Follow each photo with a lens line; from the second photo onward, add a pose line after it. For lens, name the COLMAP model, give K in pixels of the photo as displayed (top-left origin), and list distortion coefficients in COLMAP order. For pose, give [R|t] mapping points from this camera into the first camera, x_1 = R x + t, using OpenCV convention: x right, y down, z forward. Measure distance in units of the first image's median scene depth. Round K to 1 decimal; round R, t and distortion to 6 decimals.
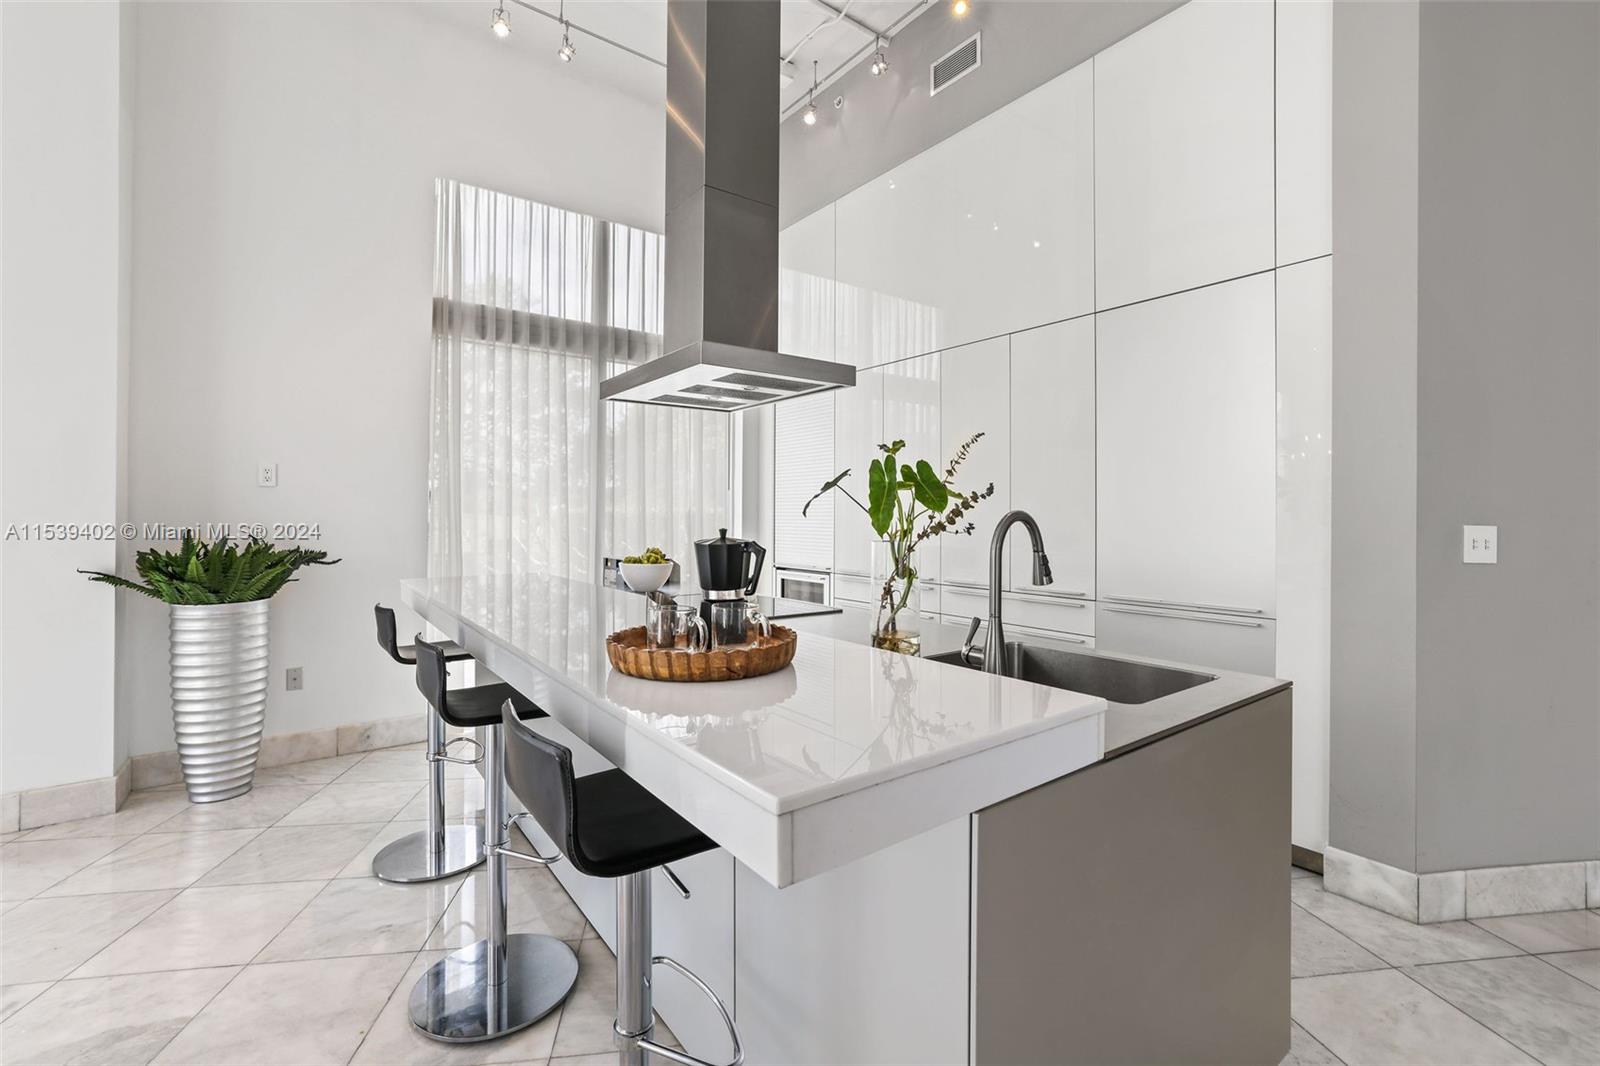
lens RADIAL K [[678.1, 0, 798.6], [0, 678.1, 517.7], [0, 0, 1]] dist [-0.015736, 0.000398]
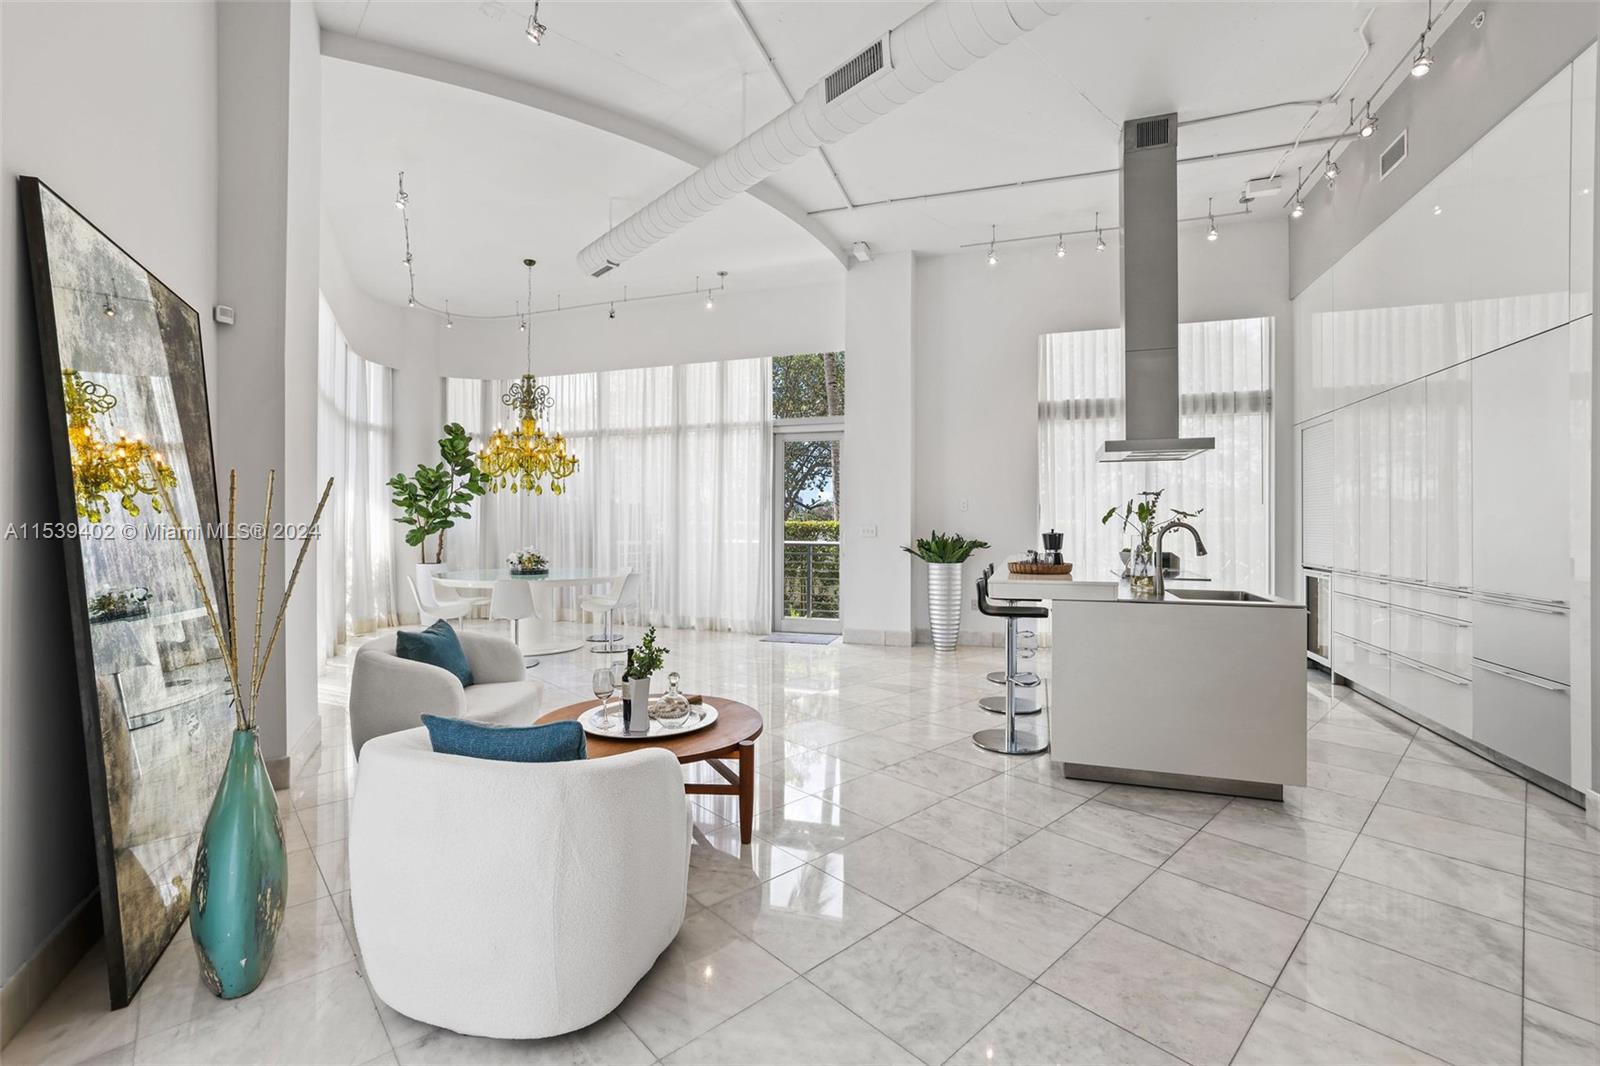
lens RADIAL K [[678.1, 0, 798.6], [0, 678.1, 517.7], [0, 0, 1]] dist [-0.015736, 0.000398]
pose [[0.564172, -0.009269, -0.825605, 0.756634], [0.000312, 0.999939, -0.011013, -0.000673], [0.825657, 0.005955, 0.564141, -0.704522]]
